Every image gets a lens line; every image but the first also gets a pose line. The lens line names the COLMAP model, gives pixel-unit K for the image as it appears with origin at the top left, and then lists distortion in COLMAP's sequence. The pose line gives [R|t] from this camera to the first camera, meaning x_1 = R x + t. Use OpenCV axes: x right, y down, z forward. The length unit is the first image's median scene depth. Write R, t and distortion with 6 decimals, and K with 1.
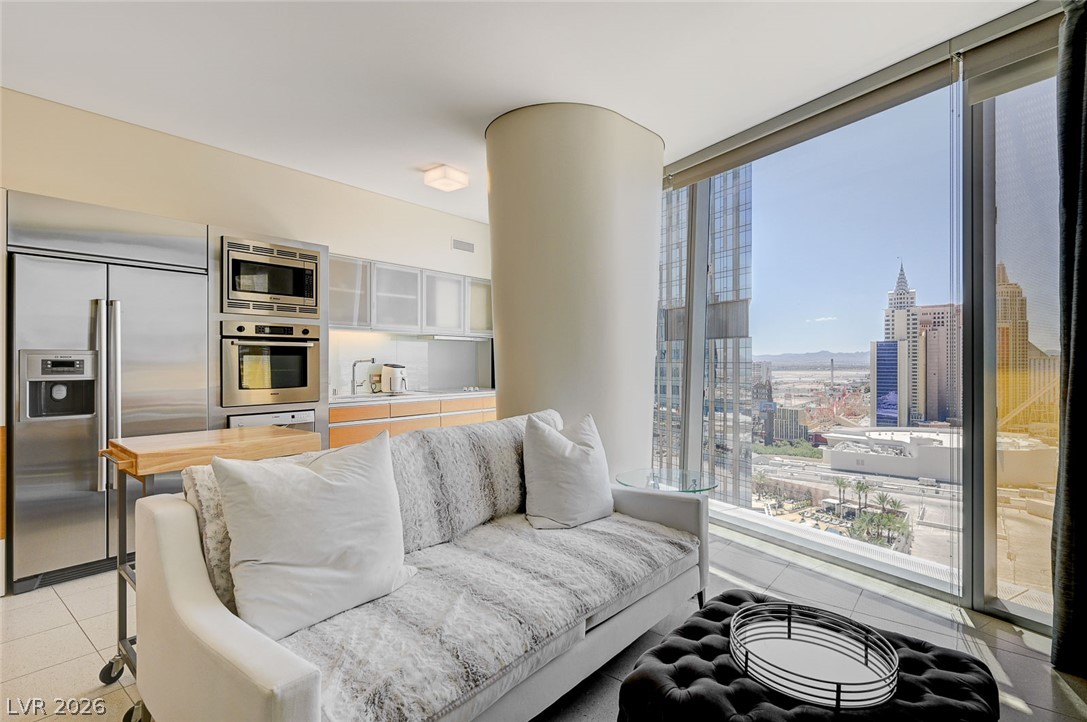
lens RADIAL K [[530.0, 0, 544.2], [0, 530.0, 362.7], [0, 0, 1]] dist [0.000974, 0.000321]
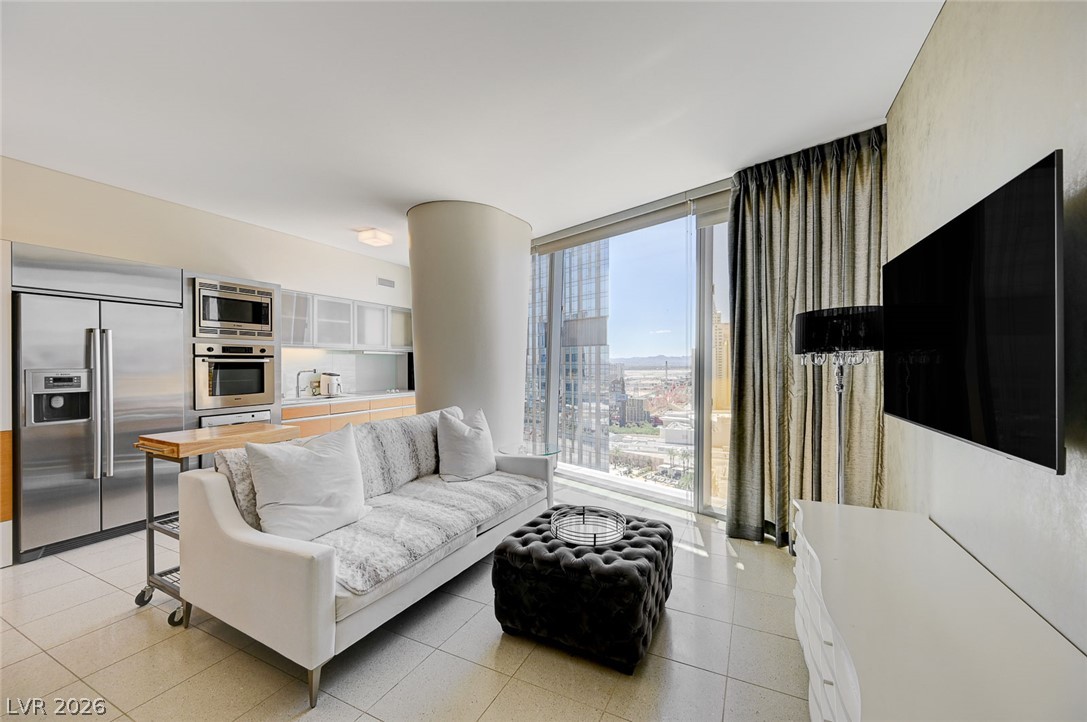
lens RADIAL K [[430.4, 0, 544.6], [0, 430.4, 366.6], [0, 0, 1]] dist [-0.000506, 0.000473]
pose [[0.975540, -0.004247, 0.219780, -0.005827], [0.003157, 0.999981, 0.005311, -0.023082], [-0.219798, -0.004487, 0.975535, -0.191642]]
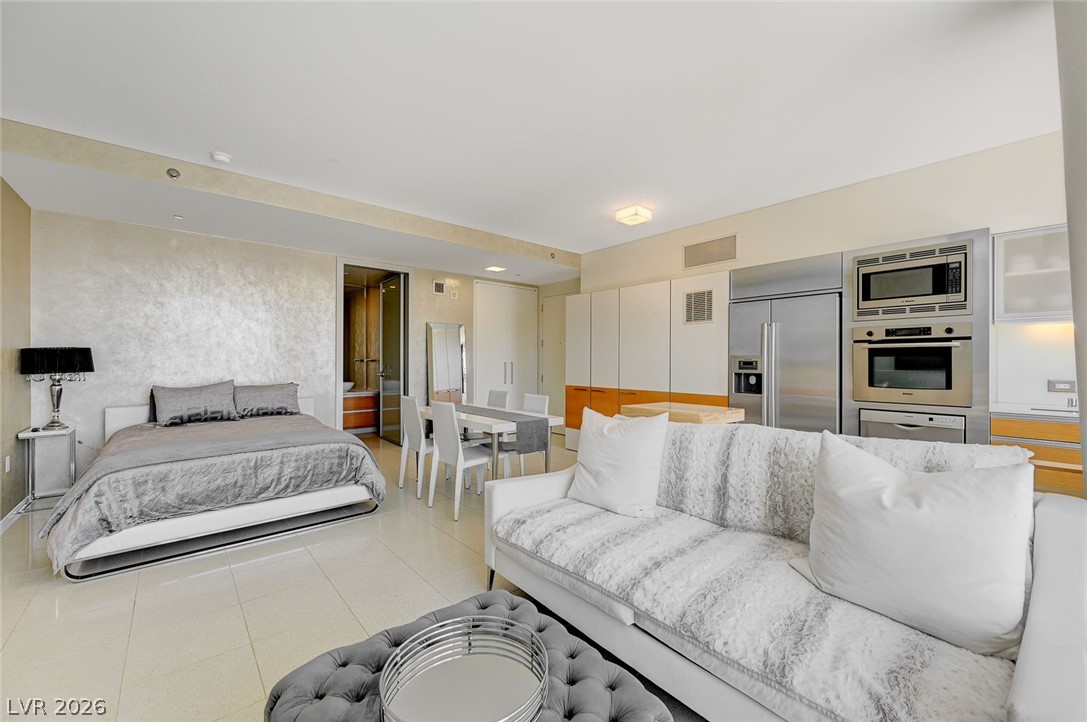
lens RADIAL K [[430.4, 0, 546.3], [0, 430.4, 363.4], [0, 0, 1]] dist [-0.000506, 0.000473]
pose [[-0.173610, 0.005480, -0.984799, 0.425729], [-0.002967, 0.999977, 0.006088, -0.003195], [0.984810, 0.003979, -0.173590, 0.443281]]
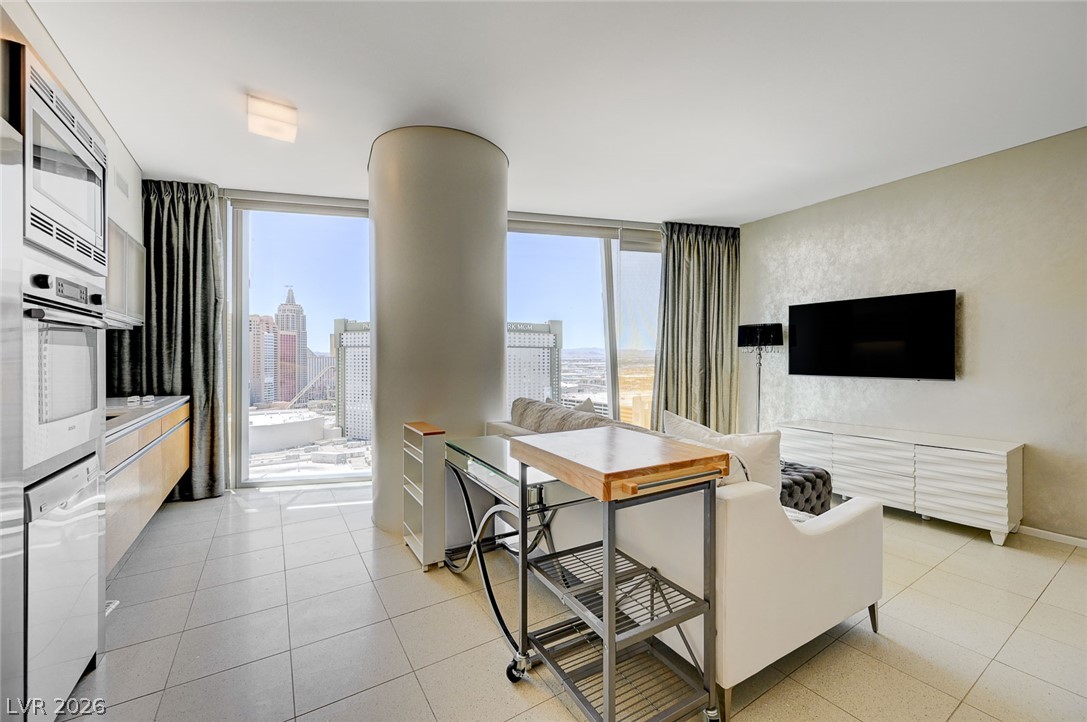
lens RADIAL K [[430.4, 0, 545.4], [0, 430.4, 360.8], [0, 0, 1]] dist [-0.000506, 0.000473]
pose [[0.312535, -0.000180, 0.949906, -0.718979], [-0.001526, 0.999999, 0.000691, -0.001223], [-0.949905, -0.001665, 0.312534, 0.476688]]
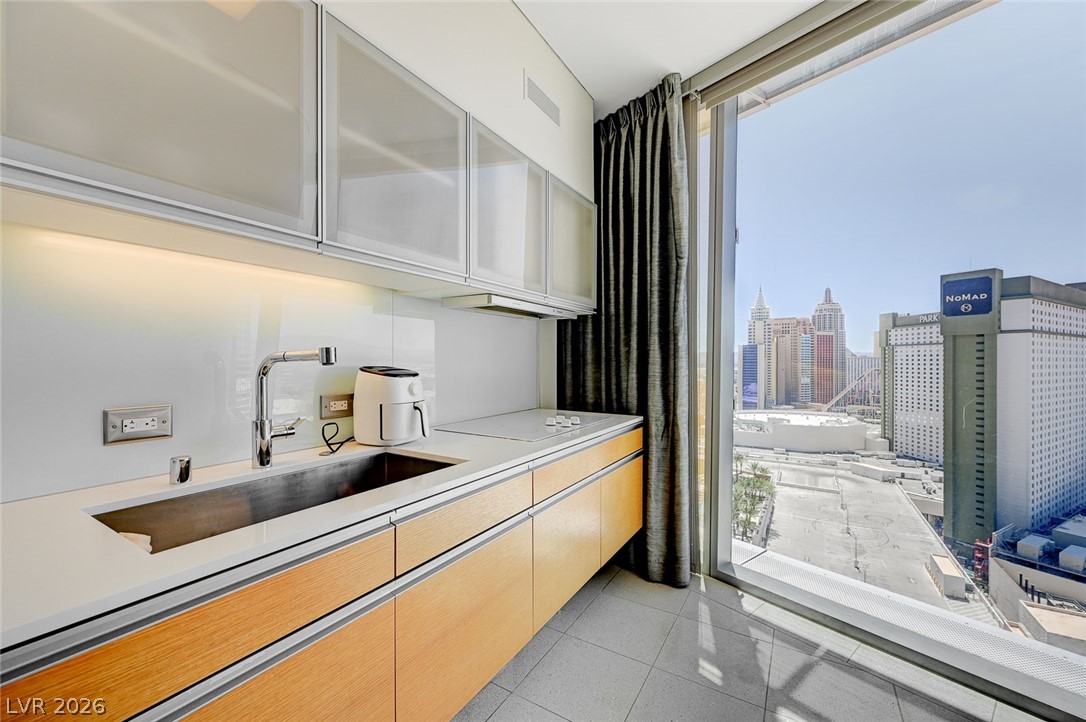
lens RADIAL K [[430.0, 0, 544.0], [0, 430.0, 362.3], [0, 0, 1]] dist [-0.000506, 0.000473]
pose [[0.990900, 0.000616, 0.134599, -0.291101], [-0.001053, 0.999994, 0.003179, -0.001782], [-0.134597, -0.003291, 0.990895, 0.923274]]
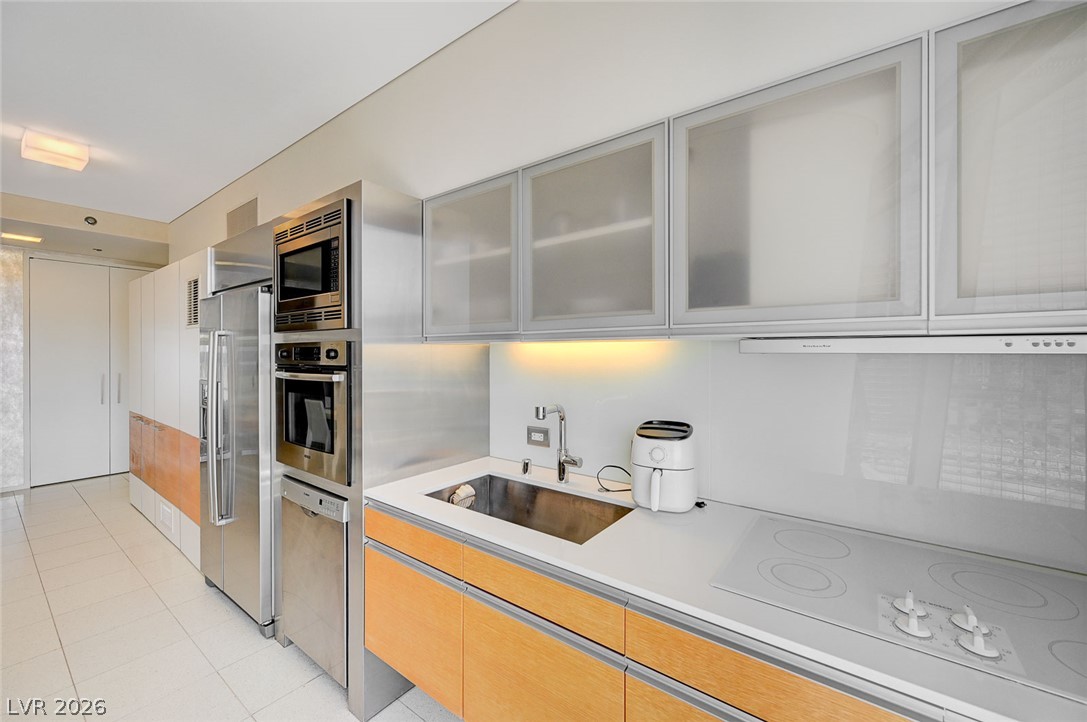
lens RADIAL K [[430.4, 0, 548.4], [0, 430.4, 357.2], [0, 0, 1]] dist [-0.000506, 0.000473]
pose [[0.041887, 0.009095, -0.999081, 0.005652], [-0.002827, 0.999956, 0.008985, -0.061409], [0.999118, 0.002448, 0.041911, 1.231508]]
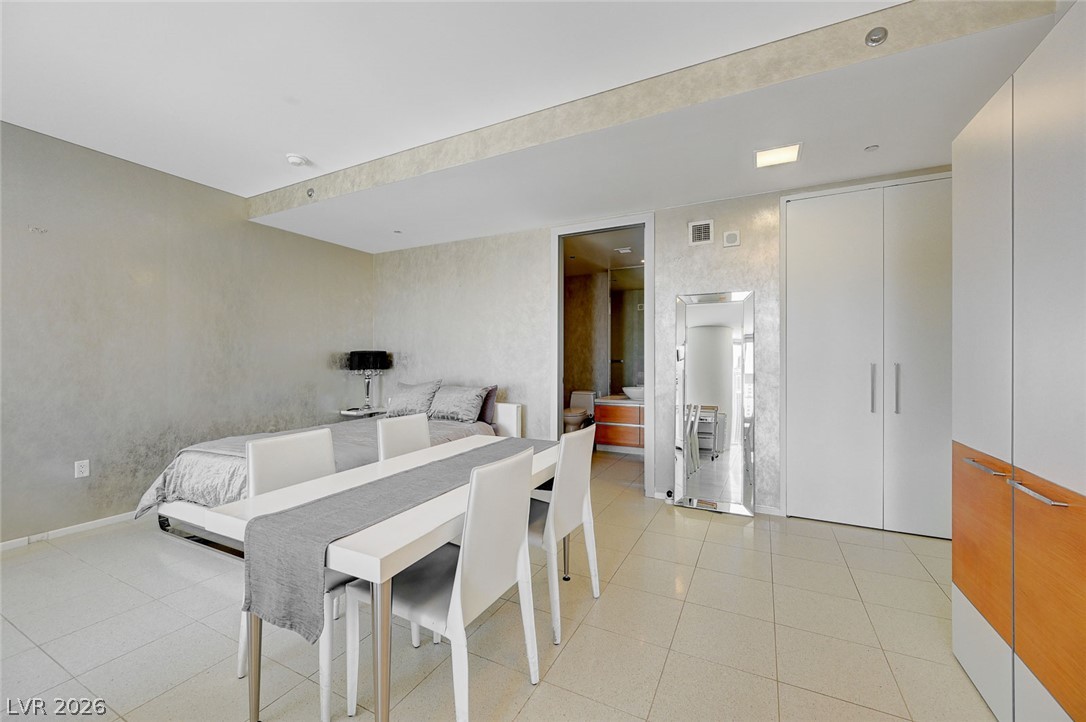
lens RADIAL K [[430.0, 0, 542.1], [0, 430.0, 358.5], [0, 0, 1]] dist [-0.000506, 0.000473]
pose [[-0.977850, -0.002526, -0.209292, -0.576611], [-0.001342, 0.999982, -0.005798, 0.000199], [0.209303, -0.005389, -0.977836, 0.598533]]
